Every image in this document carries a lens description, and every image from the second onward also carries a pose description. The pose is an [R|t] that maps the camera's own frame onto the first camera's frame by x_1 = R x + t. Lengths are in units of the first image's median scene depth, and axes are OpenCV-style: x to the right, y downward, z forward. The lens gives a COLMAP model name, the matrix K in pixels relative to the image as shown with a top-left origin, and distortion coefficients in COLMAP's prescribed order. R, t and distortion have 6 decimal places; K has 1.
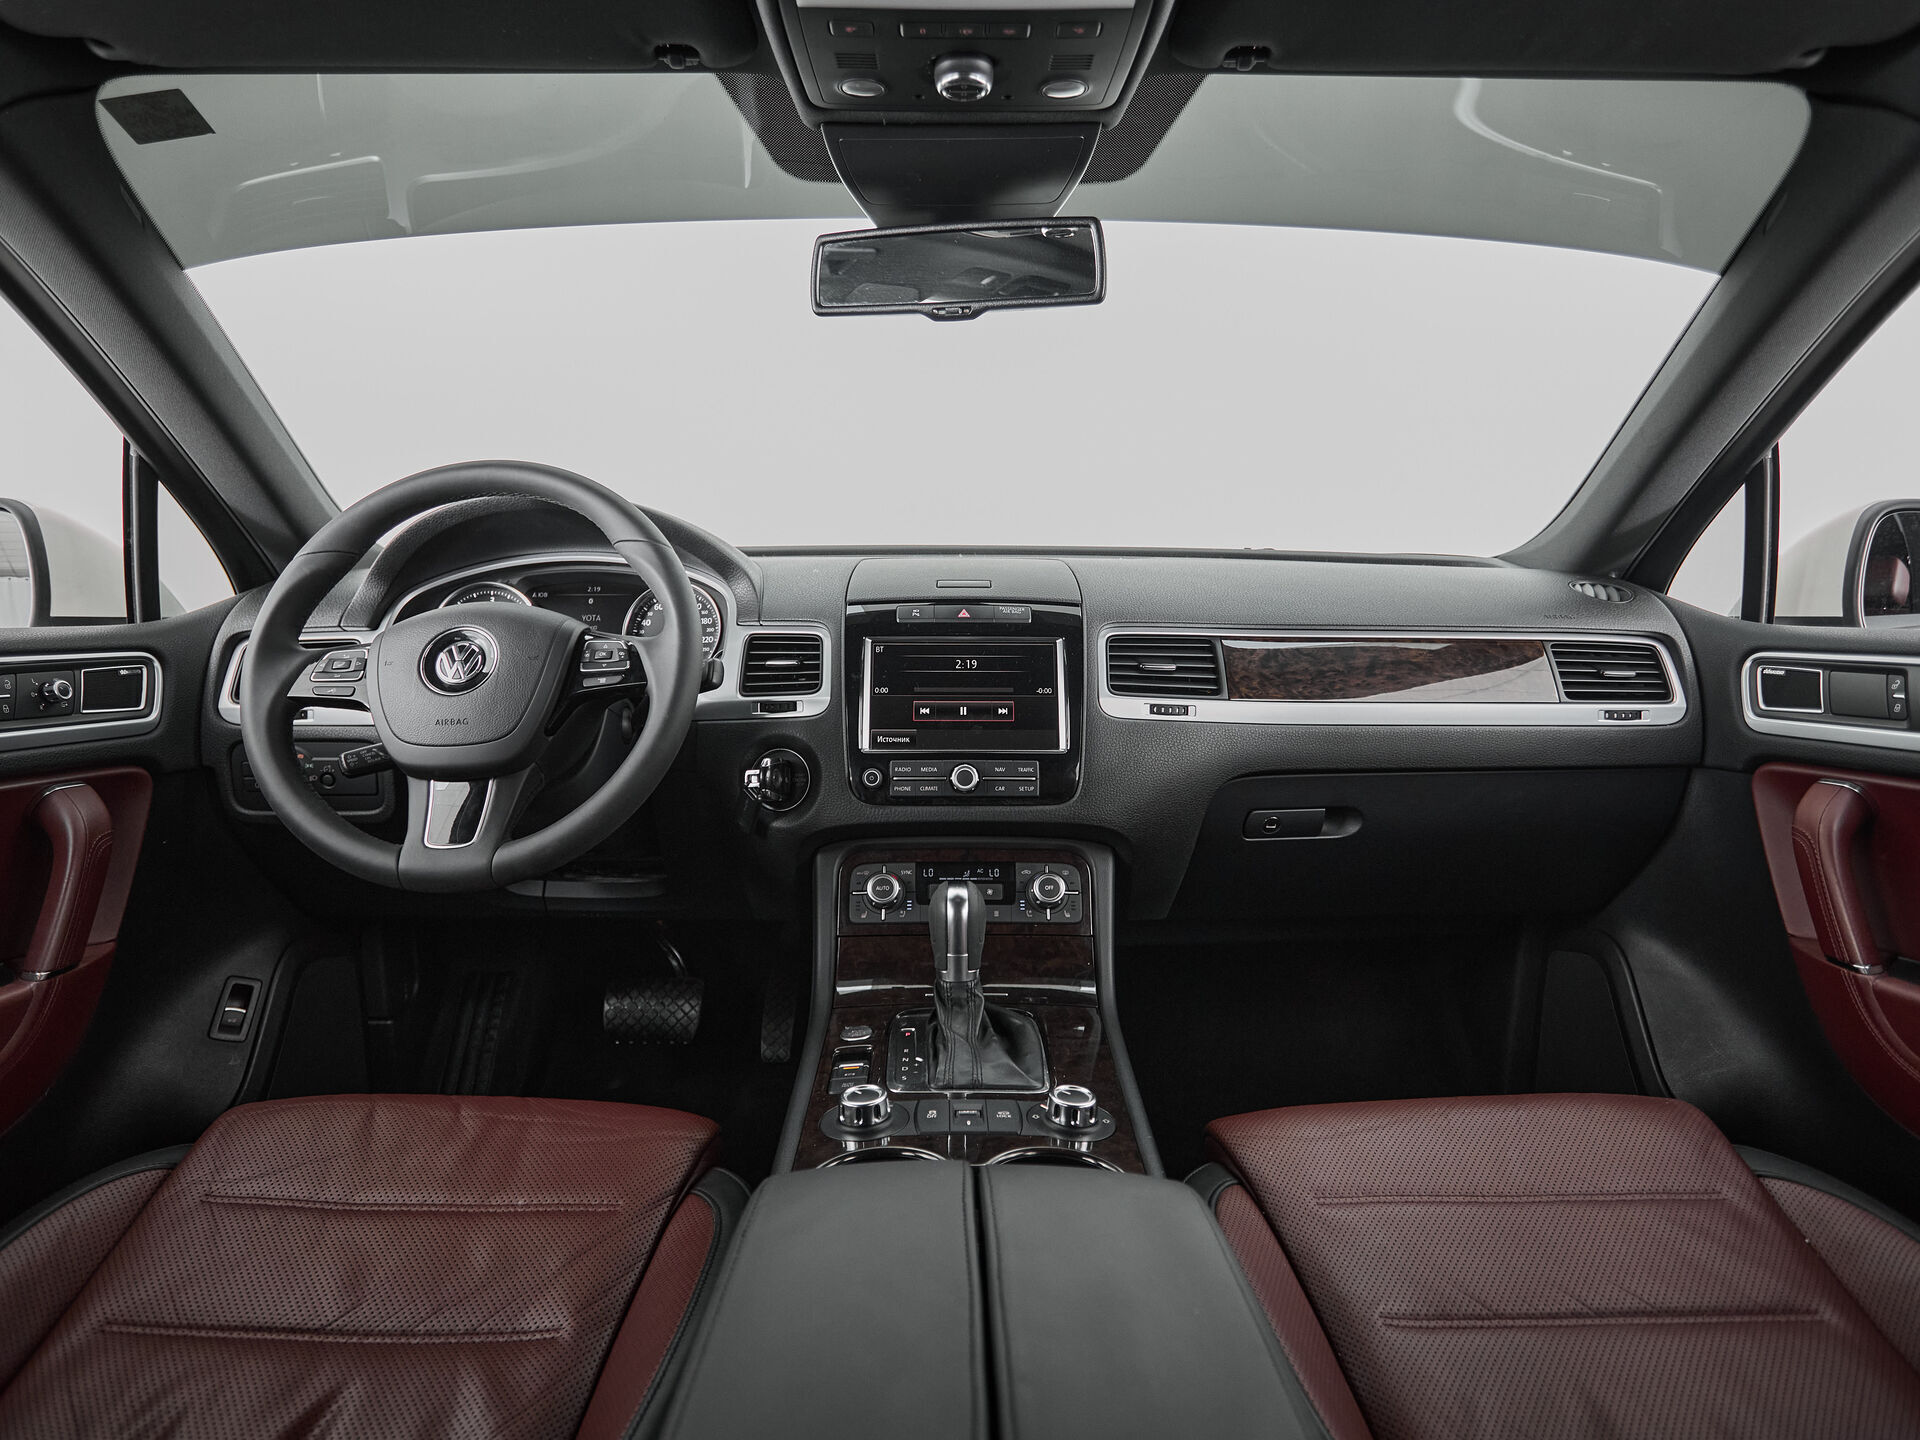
lens RADIAL K [[1041.5, 0, 962.2], [0, 1041.5, 725.1], [0, 0, 1]] dist [0.009308, -0.007740]
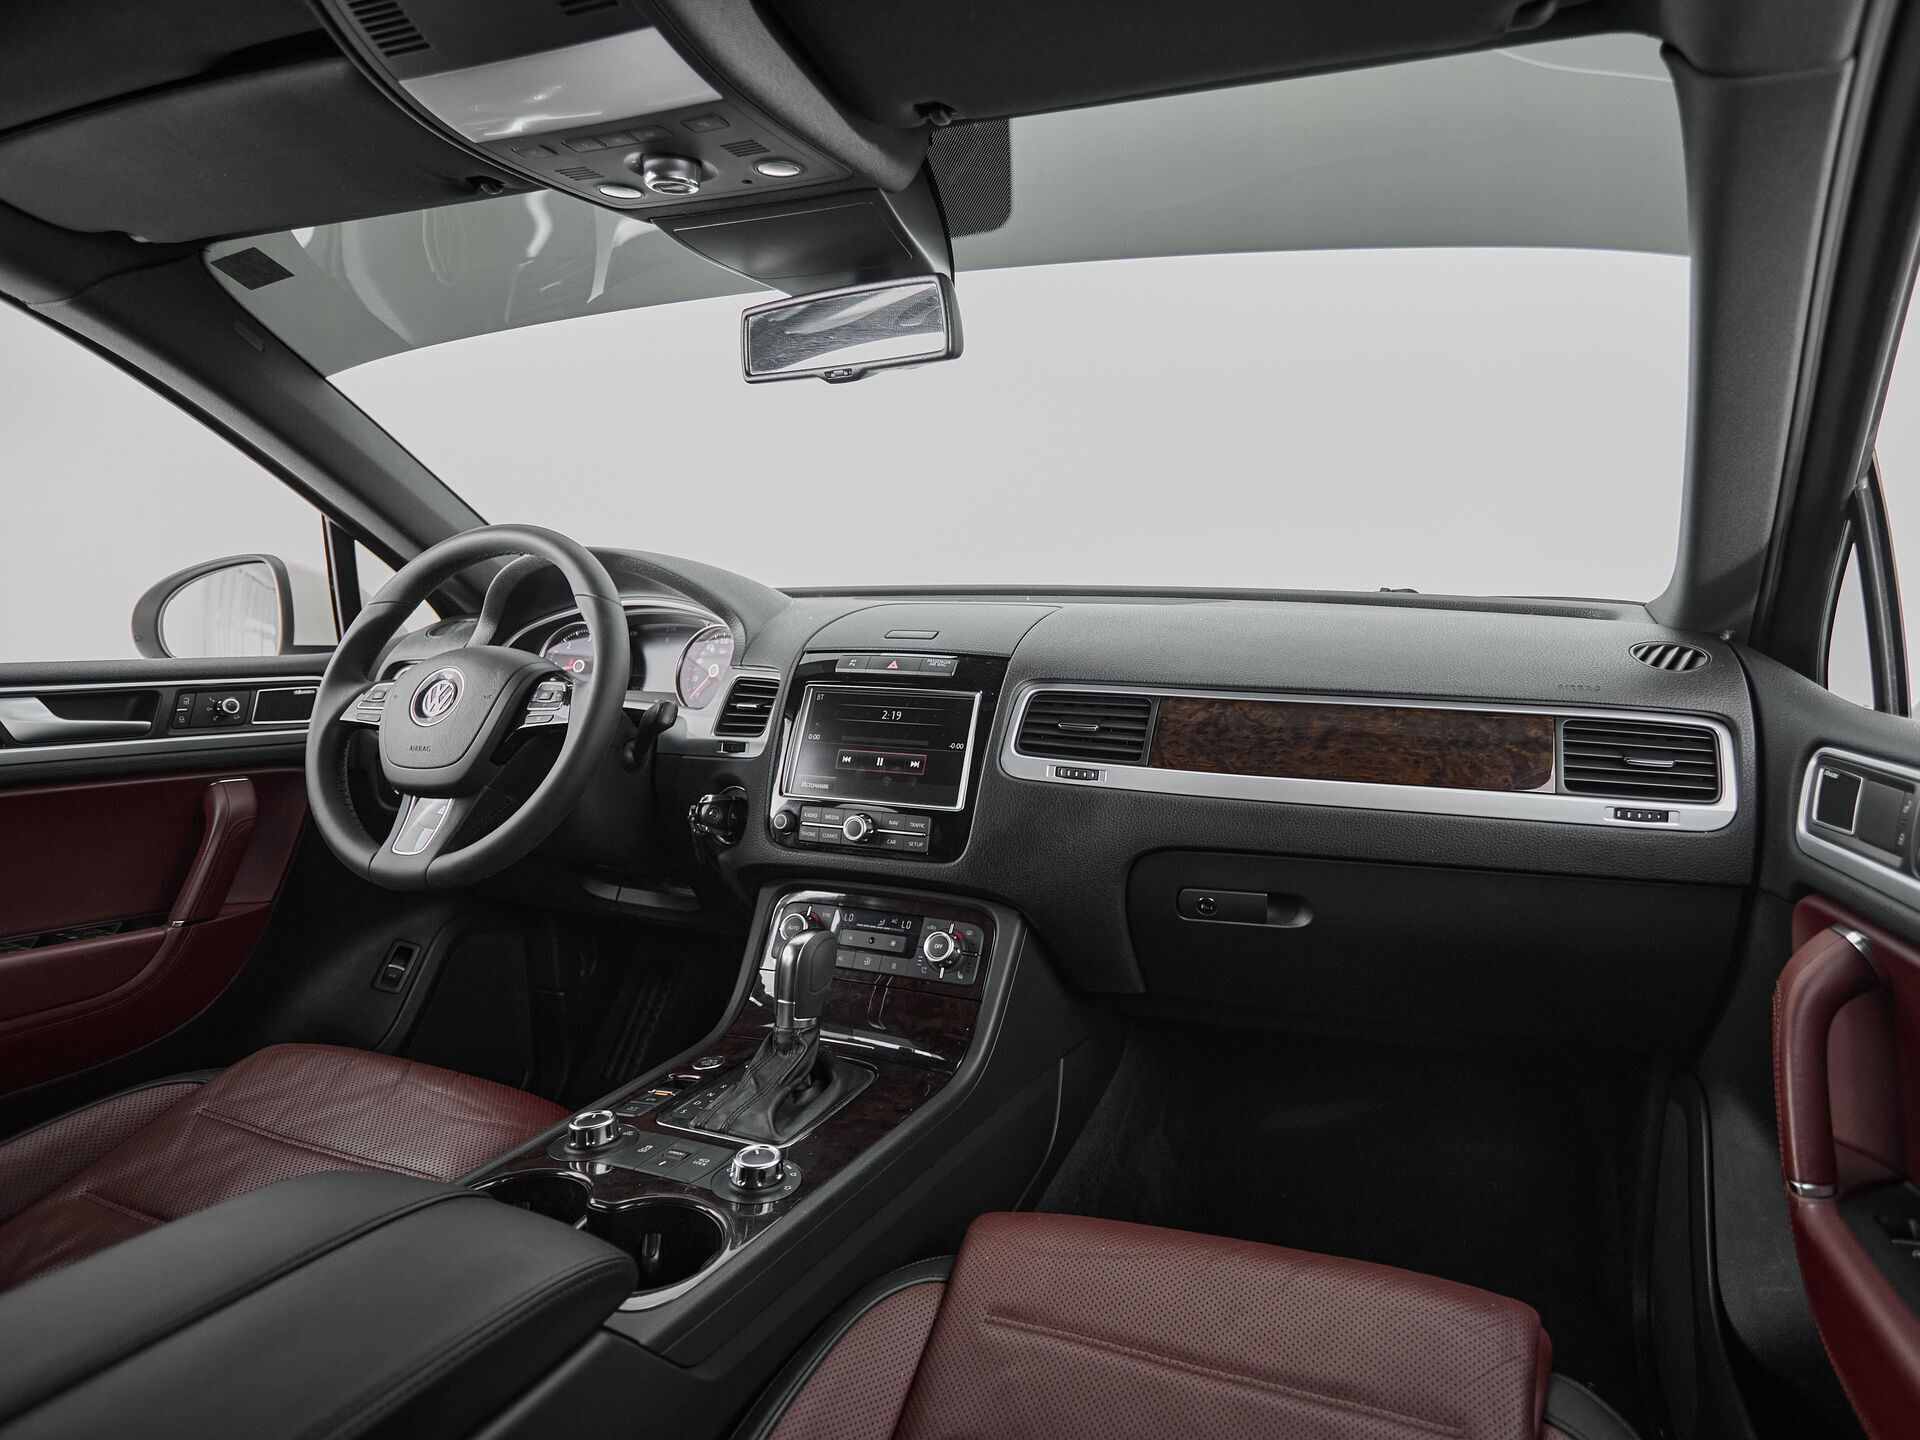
lens RADIAL K [[1041.5, 0, 1077.1], [0, 1041.5, 726.2], [0, 0, 1]] dist [0.009308, -0.007740]
pose [[0.941991, 0.048417, -0.332128, 0.521821], [-0.054902, 0.998440, -0.010164, -0.048488], [0.331118, 0.027809, 0.943180, 0.108056]]
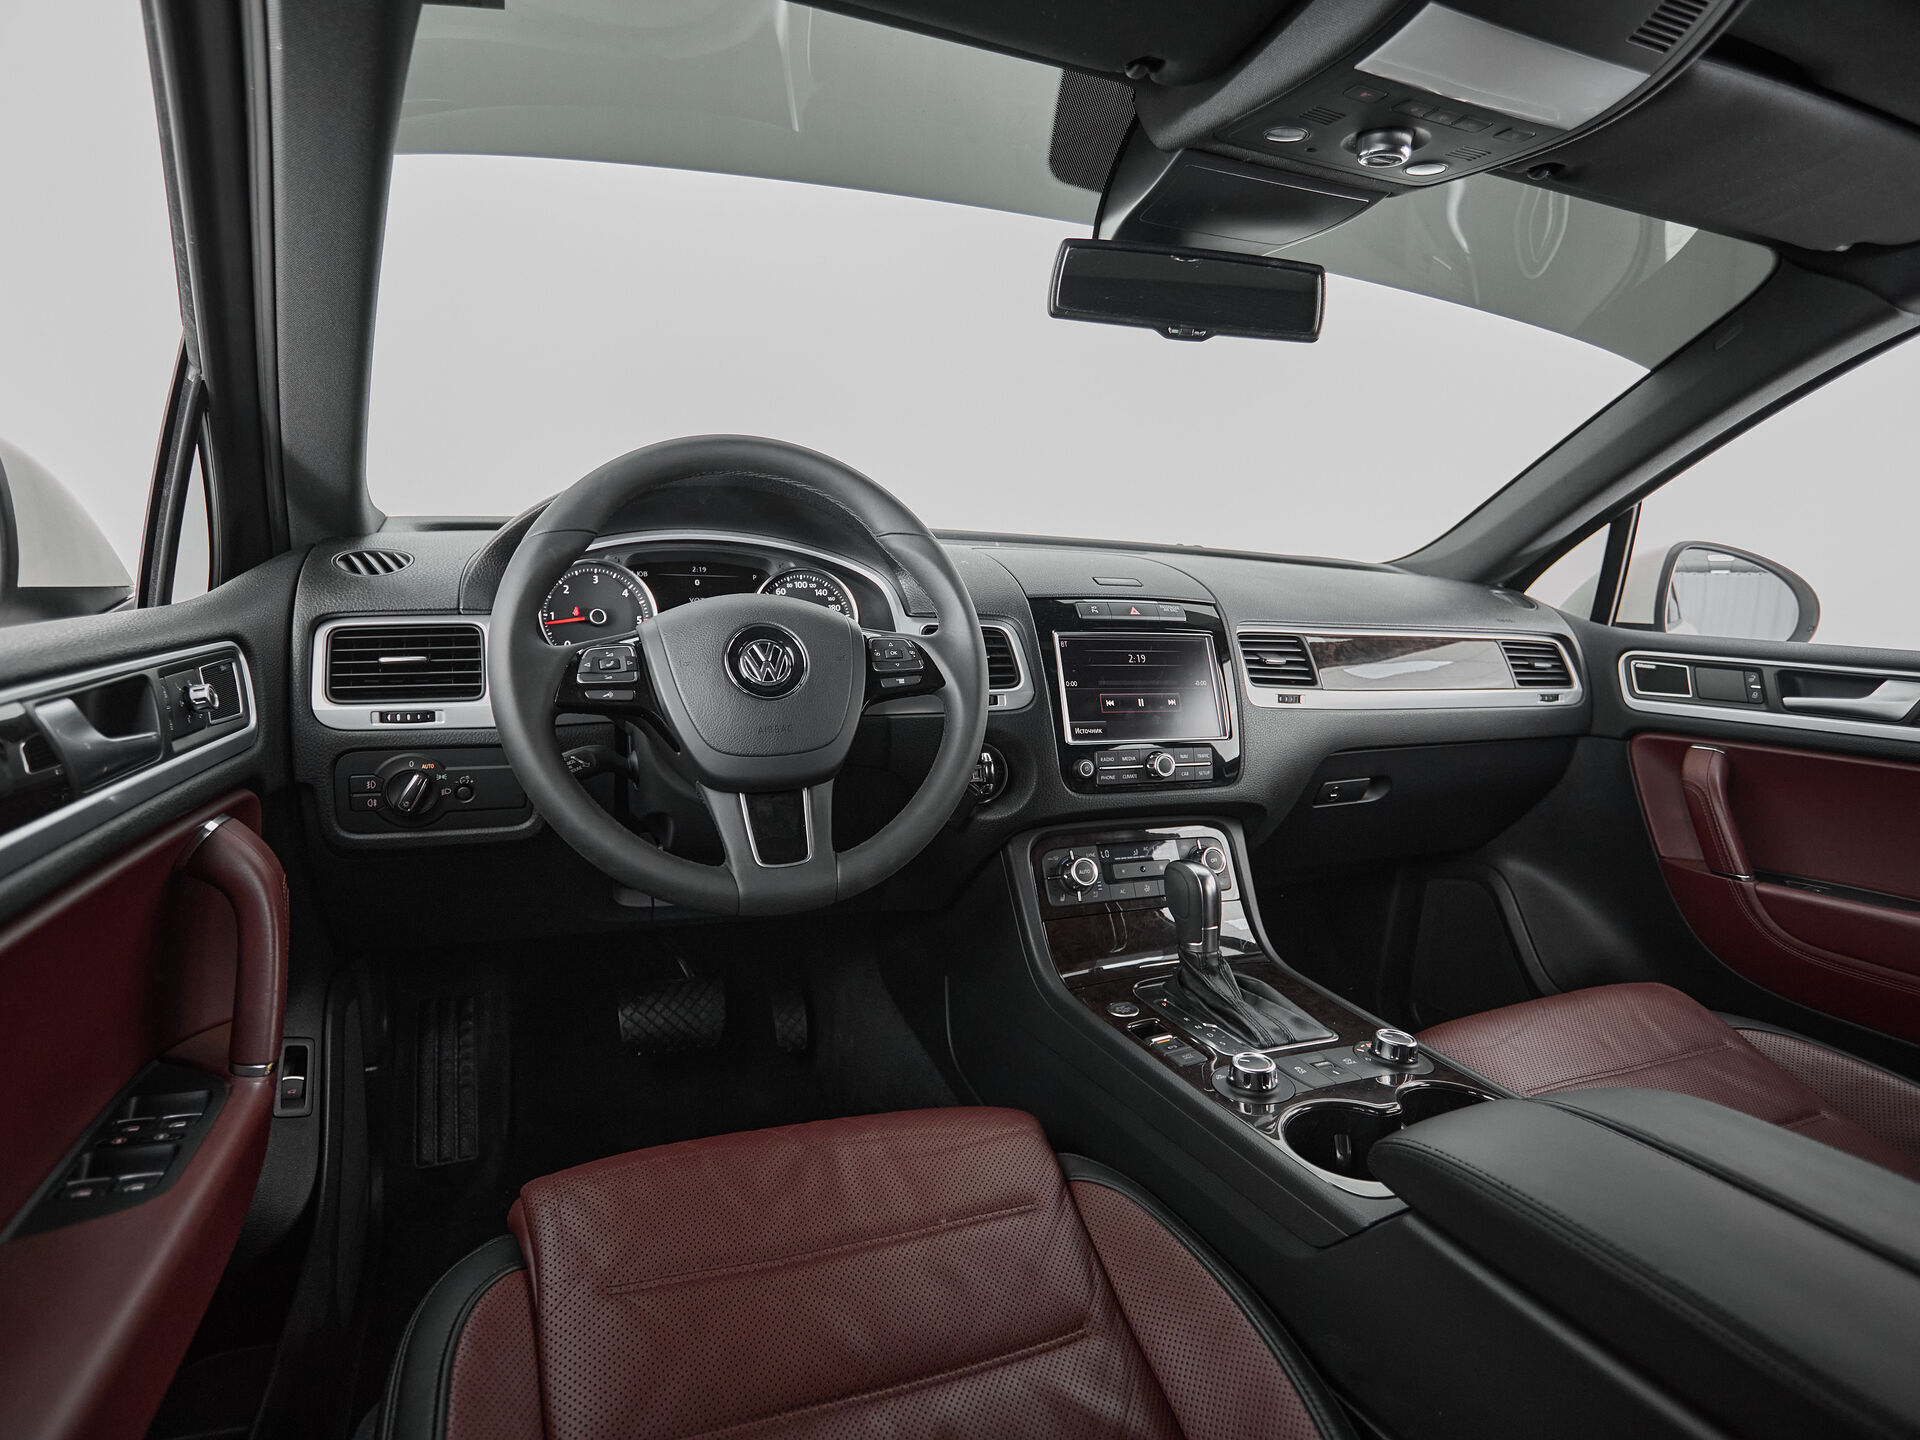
lens RADIAL K [[1041.5, 0, 952.5], [0, 1041.5, 723.9], [0, 0, 1]] dist [0.009308, -0.007740]
pose [[0.924960, -0.021037, 0.379481, -0.593134], [0.005128, 0.999067, 0.042885, -0.039230], [-0.380029, -0.037721, 0.924205, 0.080778]]
